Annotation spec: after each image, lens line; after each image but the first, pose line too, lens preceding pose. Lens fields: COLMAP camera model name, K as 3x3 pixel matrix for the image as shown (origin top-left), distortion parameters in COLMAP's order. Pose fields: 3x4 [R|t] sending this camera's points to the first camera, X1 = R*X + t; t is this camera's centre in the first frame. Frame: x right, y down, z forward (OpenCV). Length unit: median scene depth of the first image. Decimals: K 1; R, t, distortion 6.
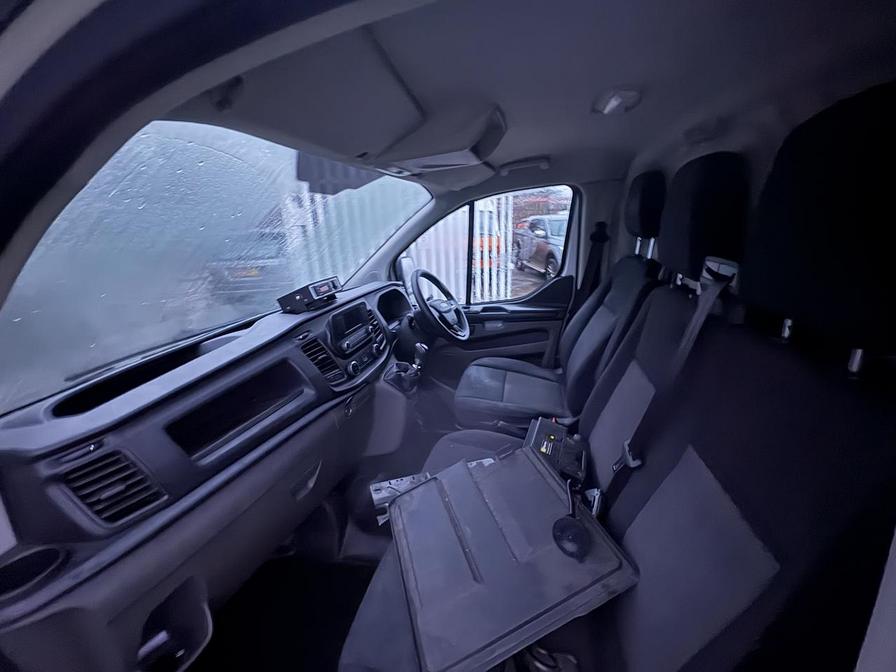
lens RADIAL K [[355.3, 0, 446.5], [0, 355.3, 336.5], [0, 0, 1]] dist [-0.001603, -0.000114]
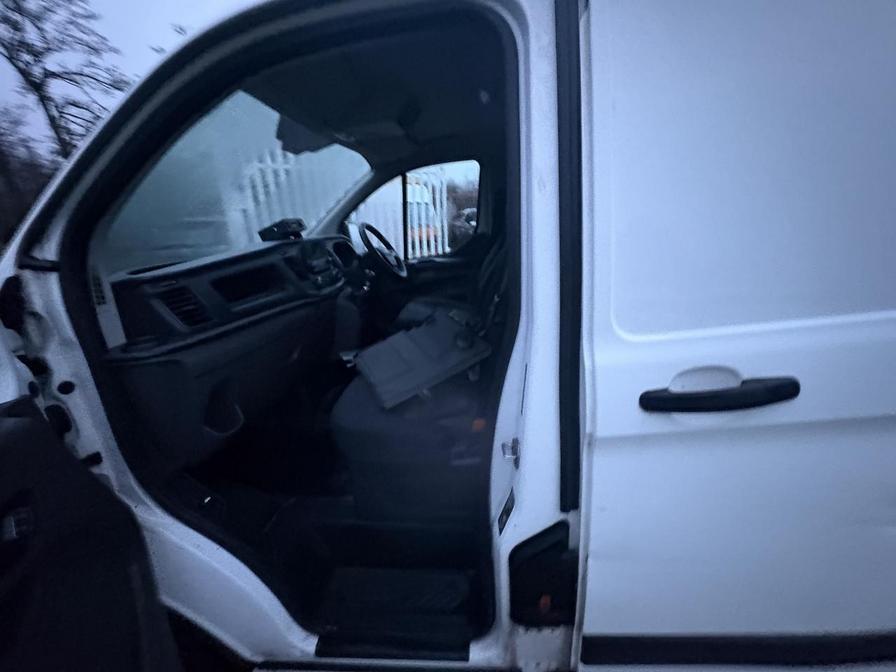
lens RADIAL K [[362.3, 0, 448.2], [0, 362.3, 334.5], [0, 0, 1]] dist [0.000362, -0.000292]
pose [[0.987087, -0.053108, 0.151127, 0.002249], [0.054824, 0.998470, -0.007206, 0.253855], [-0.150513, 0.015398, 0.988488, -0.346235]]
